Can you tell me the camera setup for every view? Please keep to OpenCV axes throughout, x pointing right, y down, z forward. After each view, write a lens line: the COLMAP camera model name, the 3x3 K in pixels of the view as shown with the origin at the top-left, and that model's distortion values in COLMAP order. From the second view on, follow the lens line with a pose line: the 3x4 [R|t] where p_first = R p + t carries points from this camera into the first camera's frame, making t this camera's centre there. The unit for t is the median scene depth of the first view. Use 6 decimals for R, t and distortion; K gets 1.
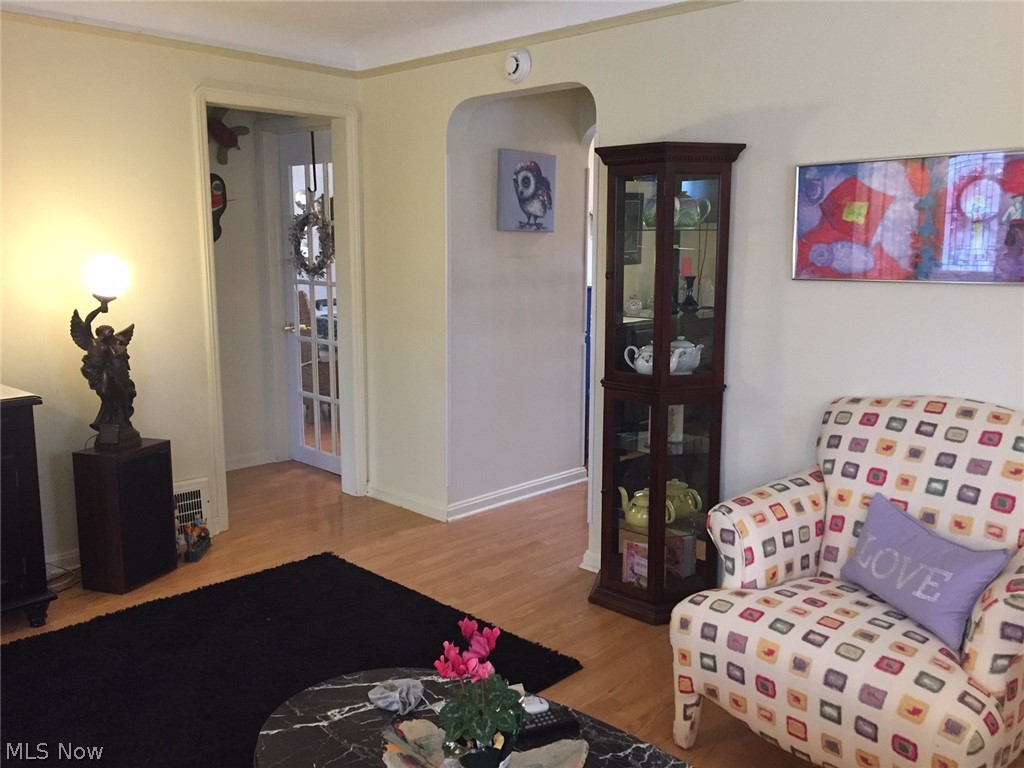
lens RADIAL K [[869.5, 0, 518.5], [0, 869.5, 377.4], [0, 0, 1]] dist [0.062202, -0.079924]
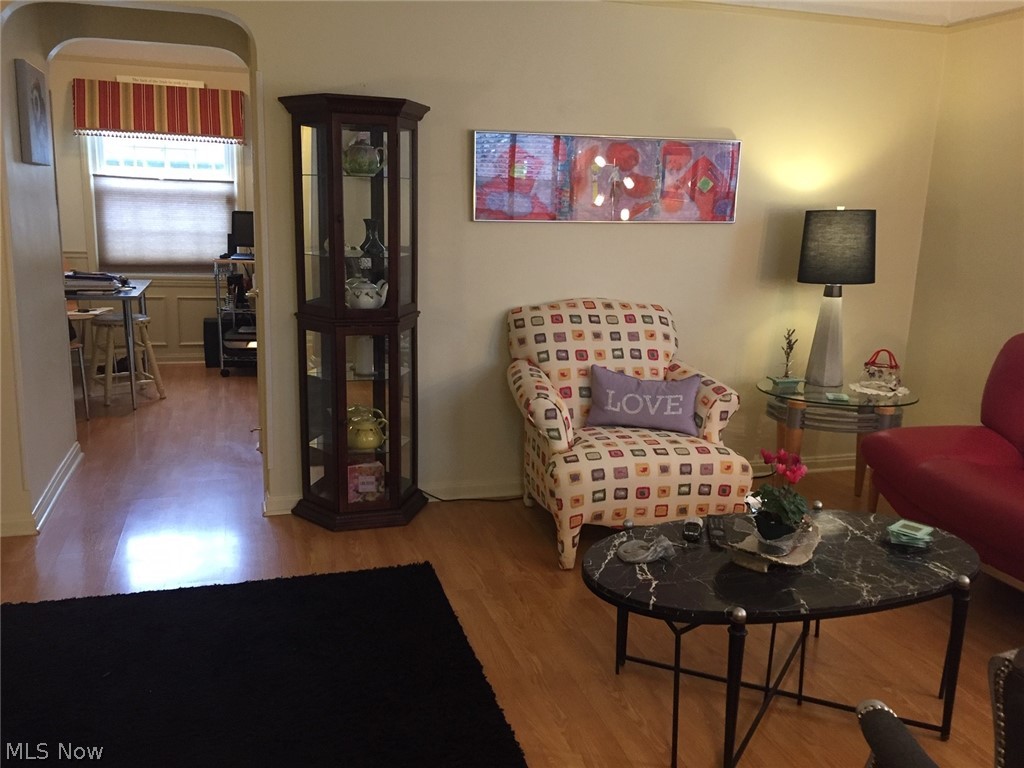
lens RADIAL K [[869.5, 0, 514.9], [0, 869.5, 381.2], [0, 0, 1]] dist [0.062202, -0.079924]
pose [[0.487714, -0.170845, 0.856123, -0.915680], [0.109901, 0.984878, 0.133931, -0.052581], [-0.866058, 0.028769, 0.499115, 0.372526]]
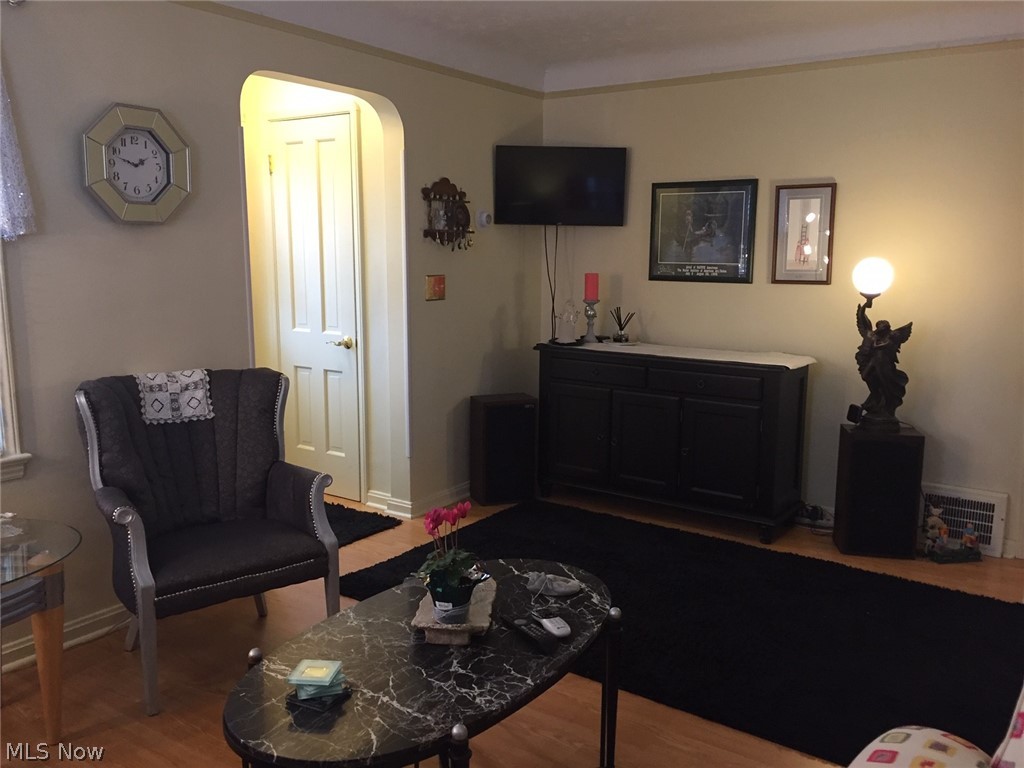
lens RADIAL K [[869.5, 0, 519.9], [0, 869.5, 385.4], [0, 0, 1]] dist [0.062202, -0.079924]
pose [[0.150712, 0.149113, -0.977267, 0.770491], [-0.161134, 0.979044, 0.124534, -0.057150], [0.975357, 0.138702, 0.171580, 0.492138]]
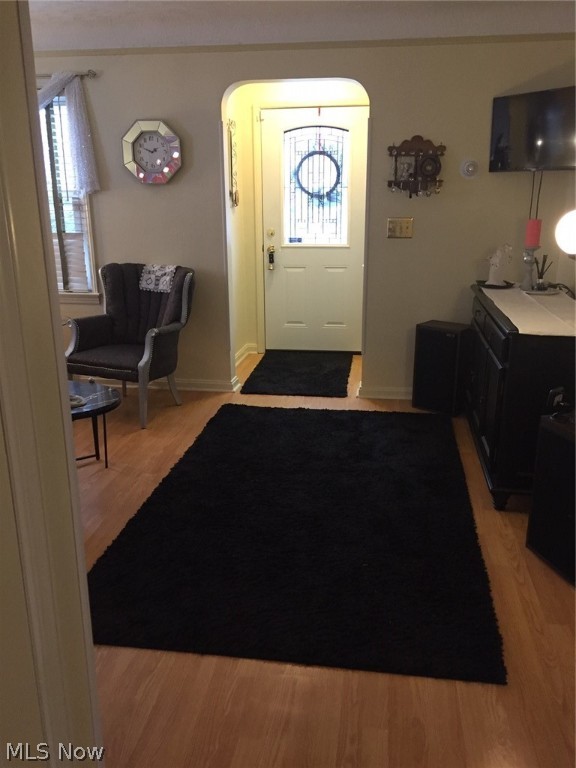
lens RADIAL K [[652.1, 0, 288.4], [0, 652.1, 390.5], [0, 0, 1]] dist [0.062202, -0.079924]
pose [[-0.818027, 0.162393, -0.551779, 0.232428], [-0.093010, 0.909343, 0.405517, -0.276133], [0.567610, 0.383044, -0.728764, 1.803788]]
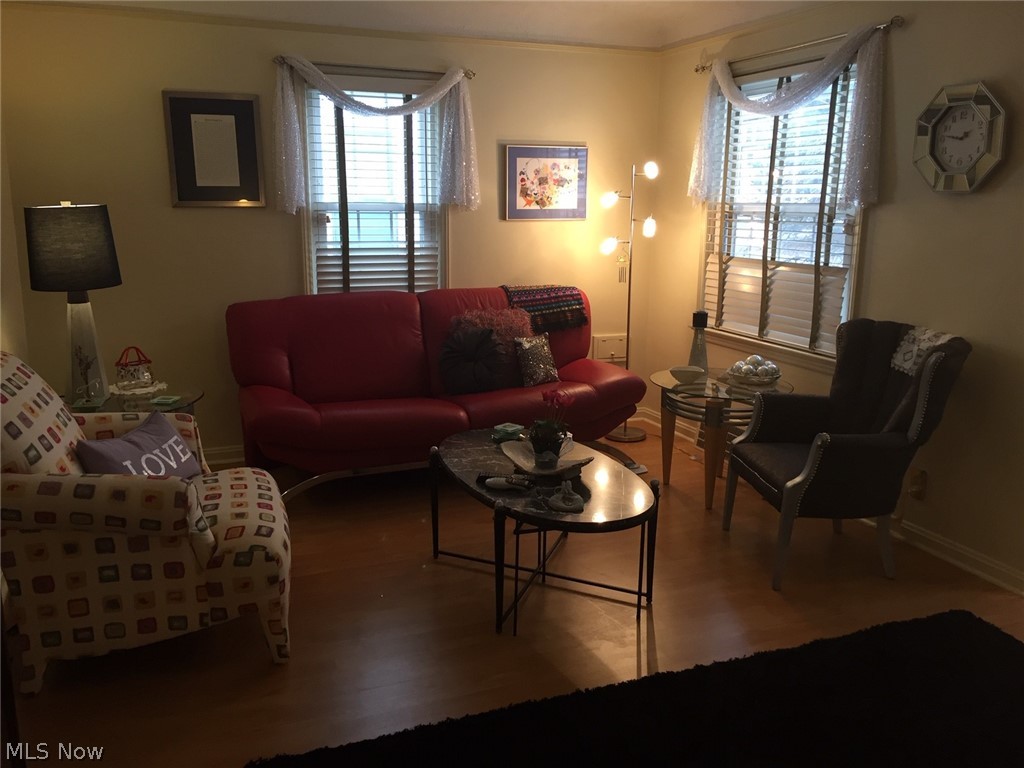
lens RADIAL K [[869.5, 0, 511.1], [0, 869.5, 379.4], [0, 0, 1]] dist [0.062202, -0.079924]
pose [[-0.908948, -0.097179, 0.405425, -0.465539], [0.053402, 0.937305, 0.344394, -0.264371], [-0.413475, 0.334687, -0.846772, 1.625205]]
